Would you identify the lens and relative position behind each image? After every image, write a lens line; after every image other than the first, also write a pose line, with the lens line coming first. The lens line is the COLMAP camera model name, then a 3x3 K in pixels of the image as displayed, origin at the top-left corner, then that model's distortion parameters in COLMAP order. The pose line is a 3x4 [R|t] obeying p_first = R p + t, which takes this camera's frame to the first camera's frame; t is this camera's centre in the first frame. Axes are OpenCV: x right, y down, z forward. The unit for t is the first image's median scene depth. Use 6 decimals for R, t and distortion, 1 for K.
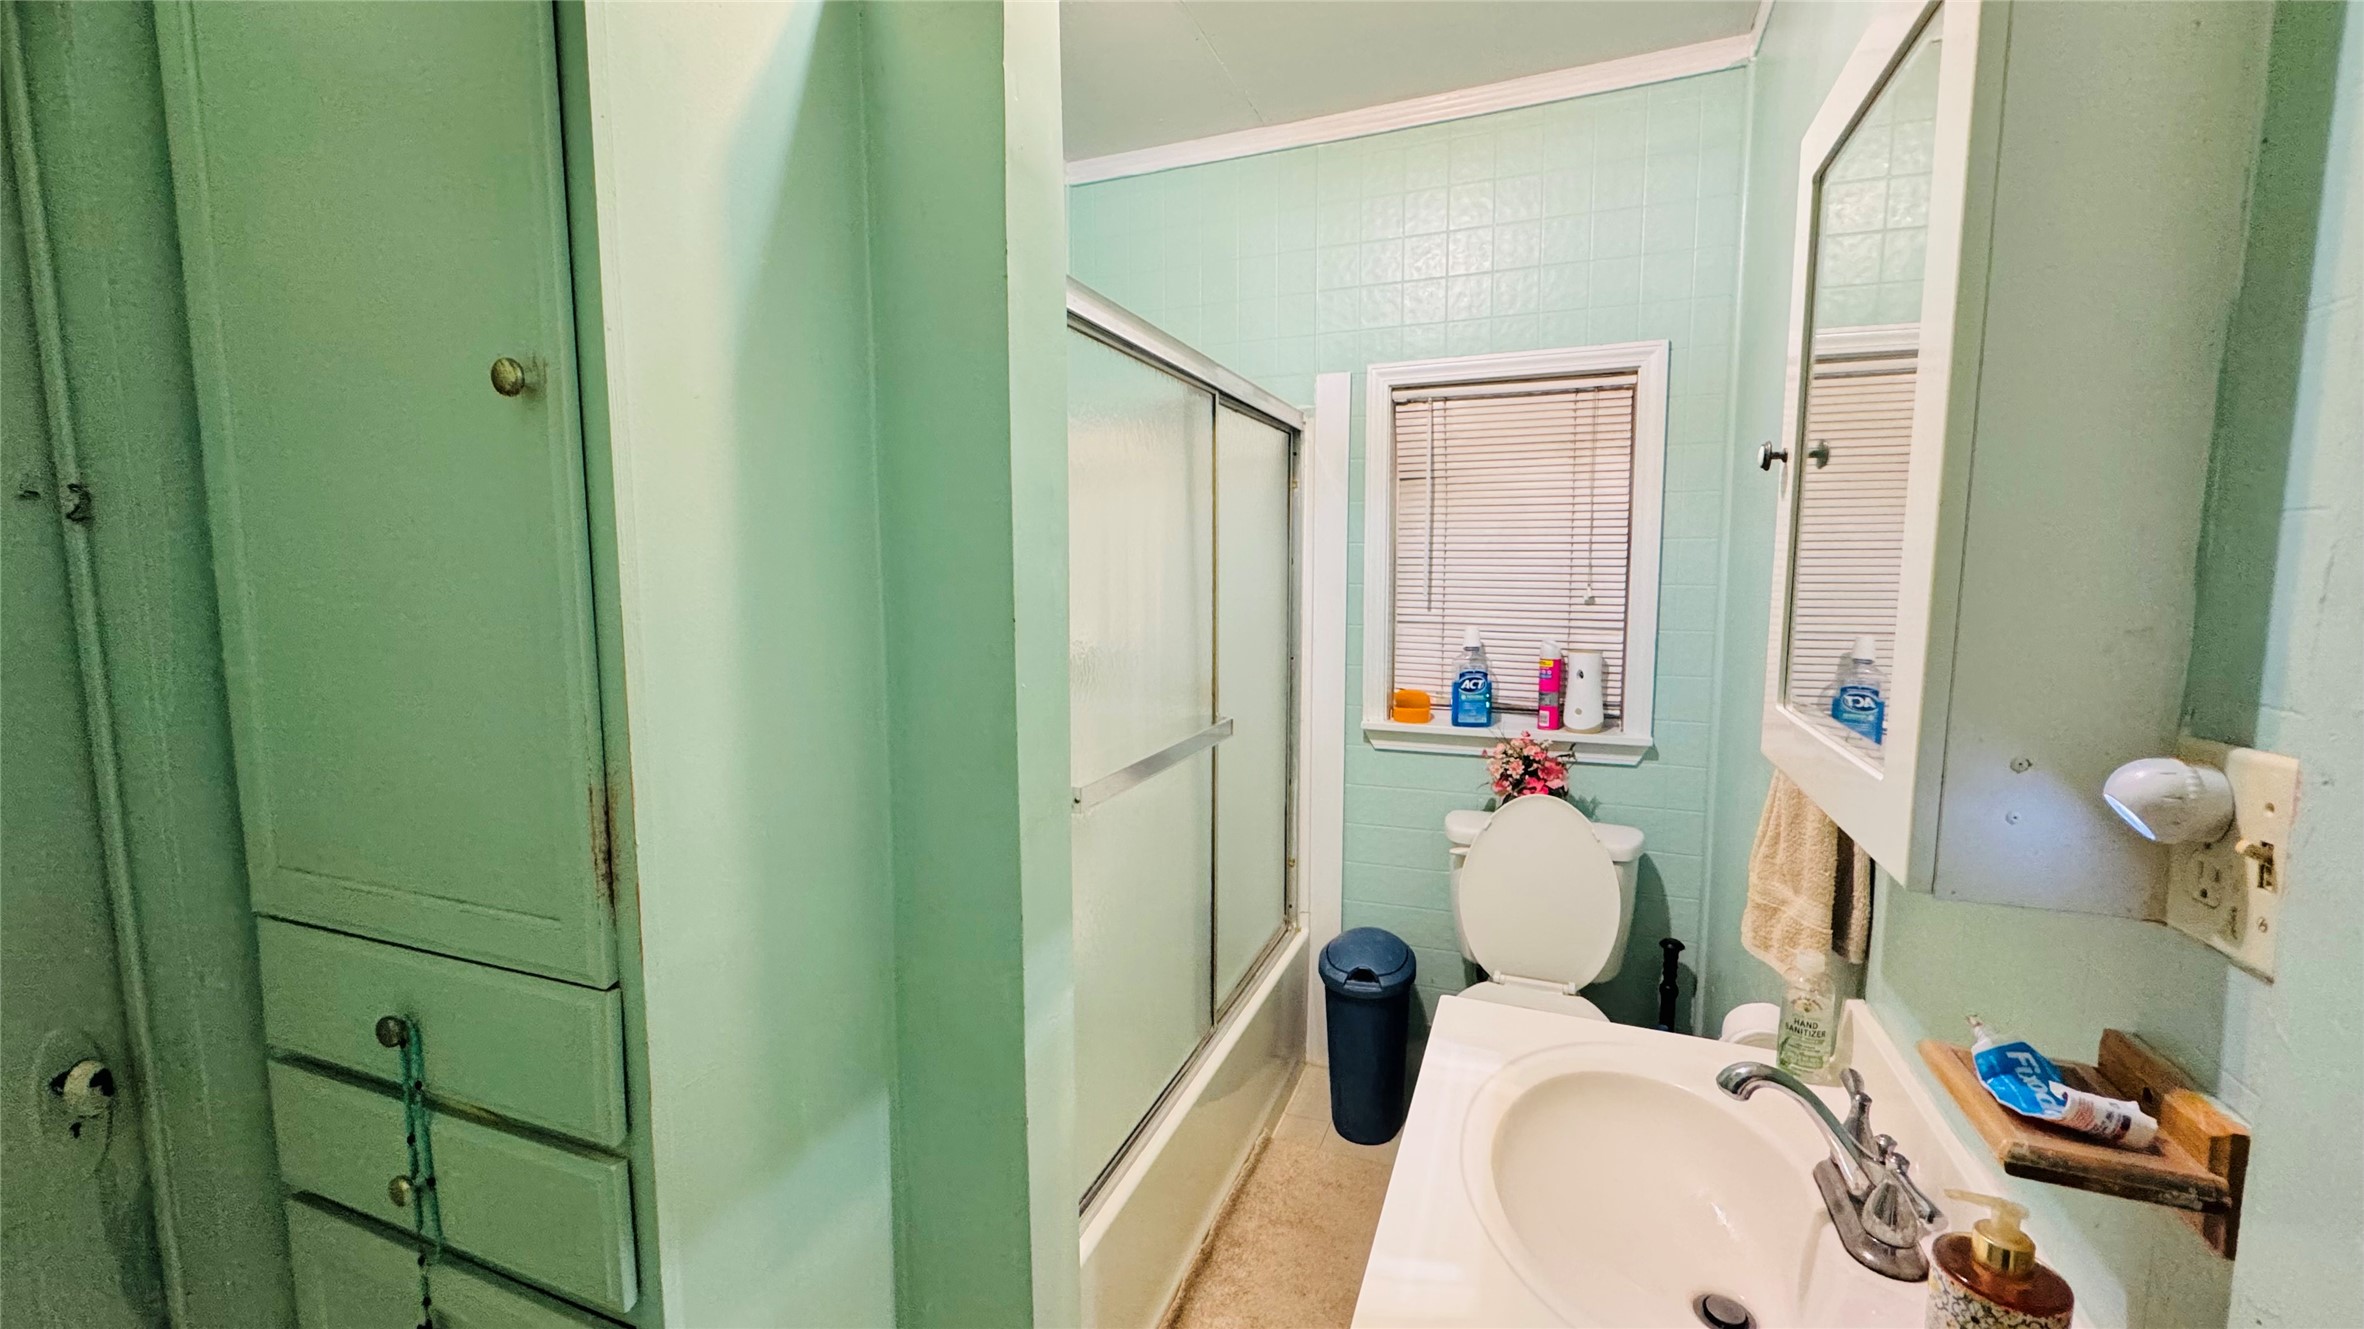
lens RADIAL K [[951.4, 0, 1182.7], [0, 951.4, 664.5], [0, 0, 1]] dist [0.003012, 0.000090]
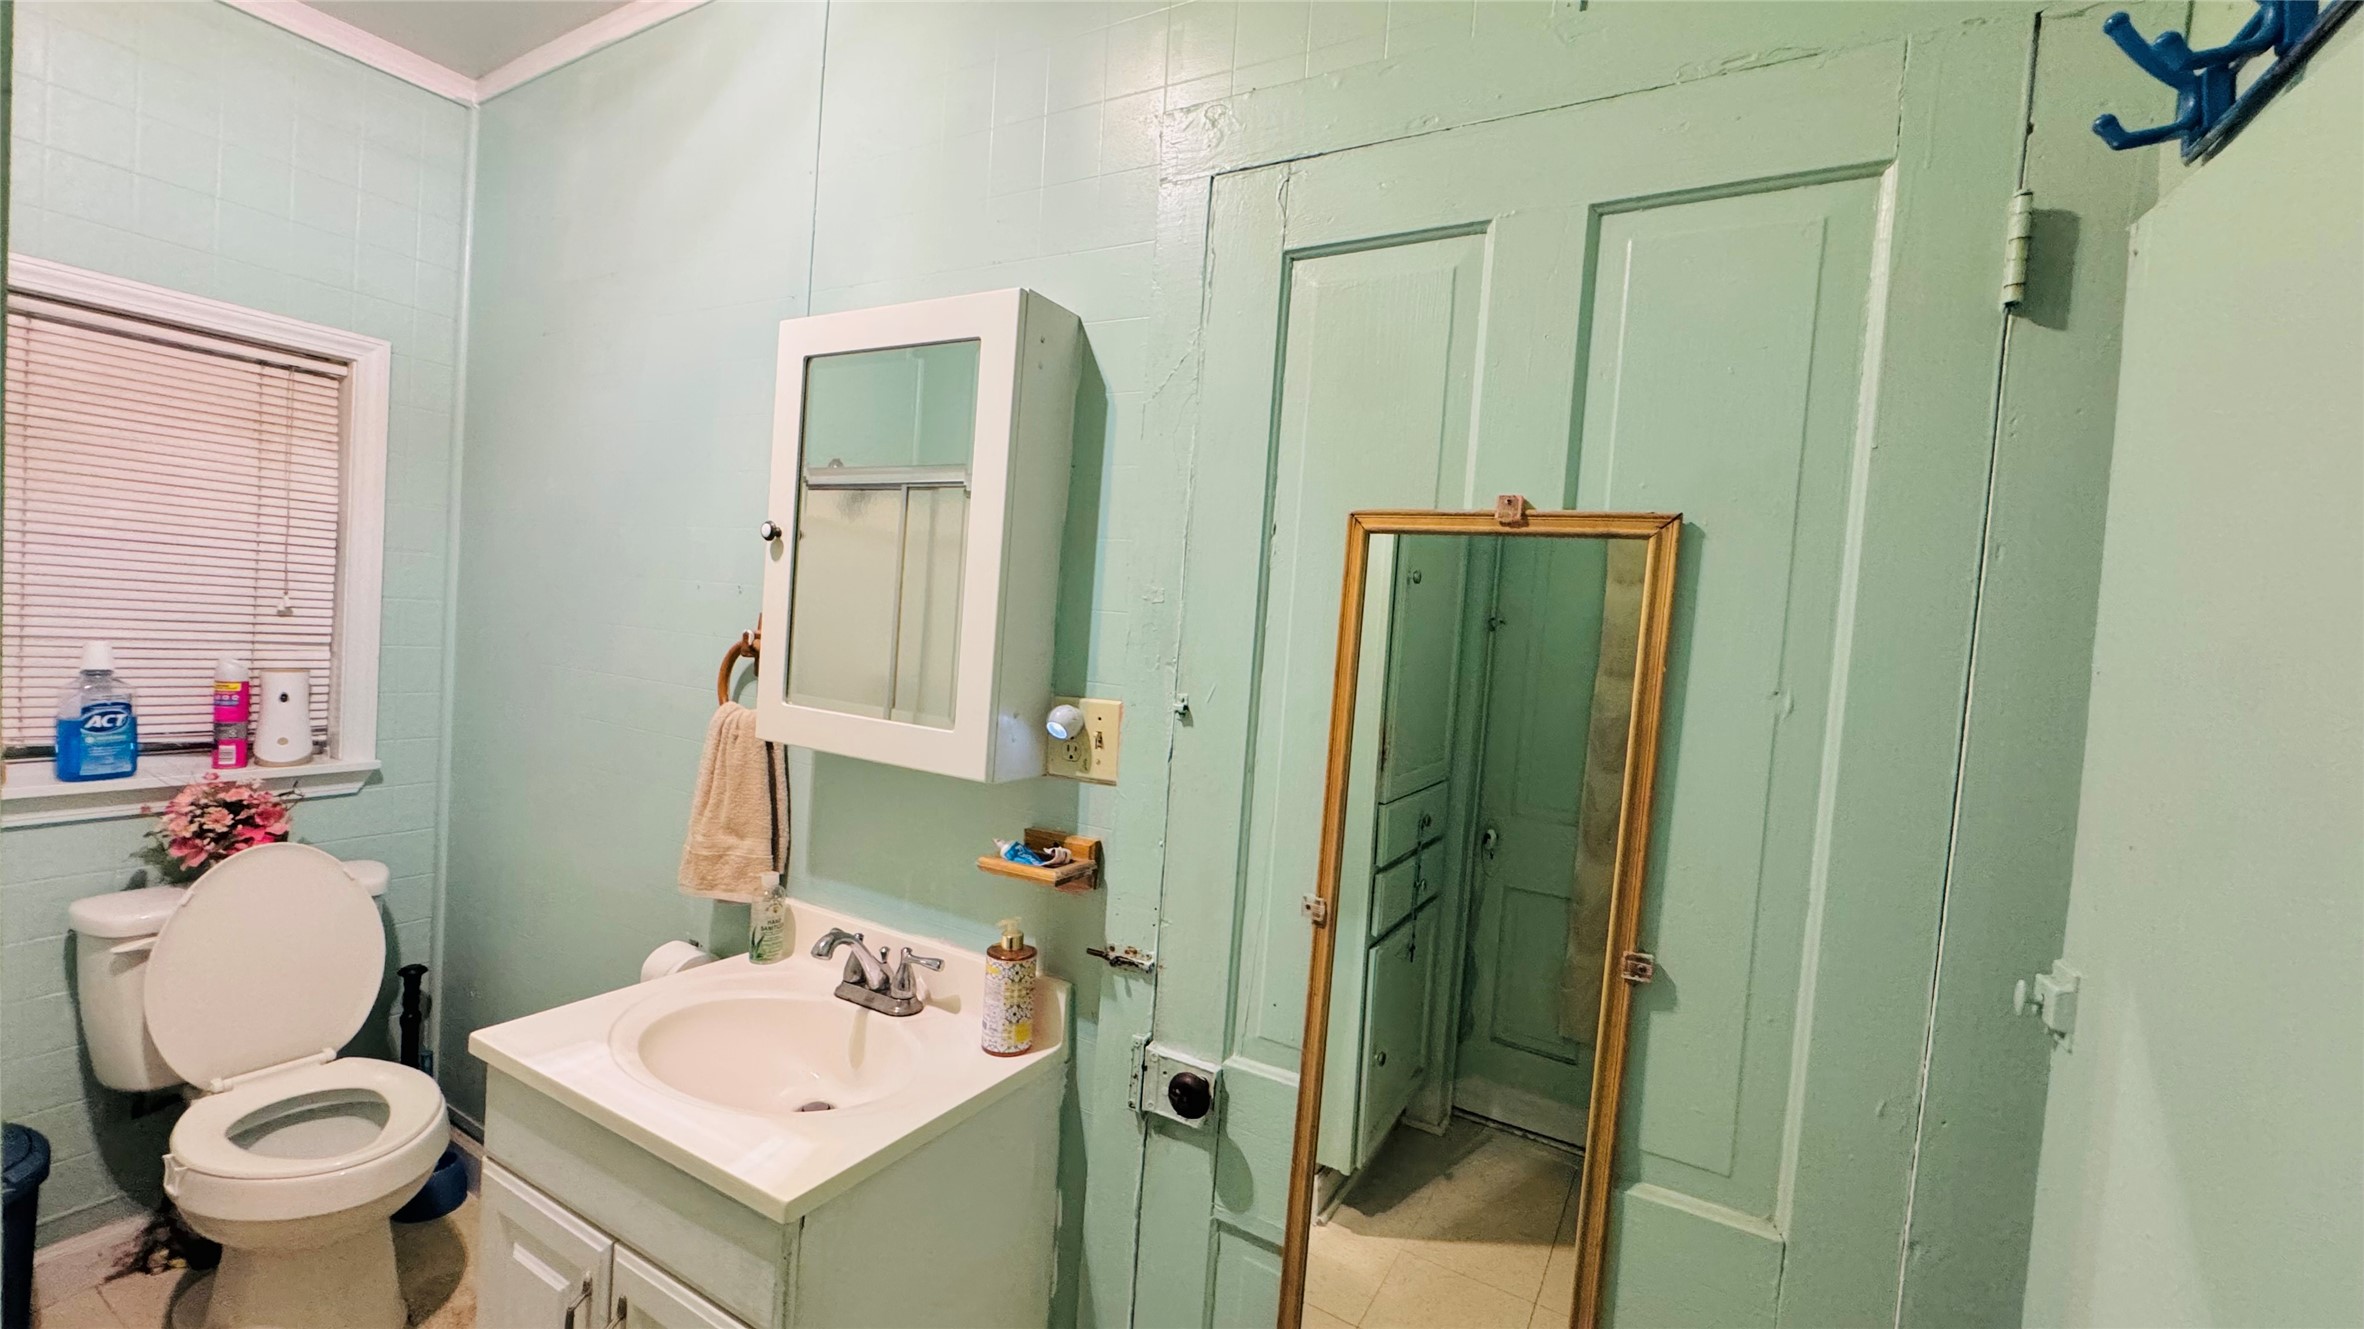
lens RADIAL K [[951.4, 0, 1185.5], [0, 951.4, 666.1], [0, 0, 1]] dist [0.003012, 0.000090]
pose [[0.137999, -0.029661, 0.989988, -0.320827], [0.033209, 0.999128, 0.025306, -0.012858], [-0.989876, 0.029384, 0.138863, 0.080156]]
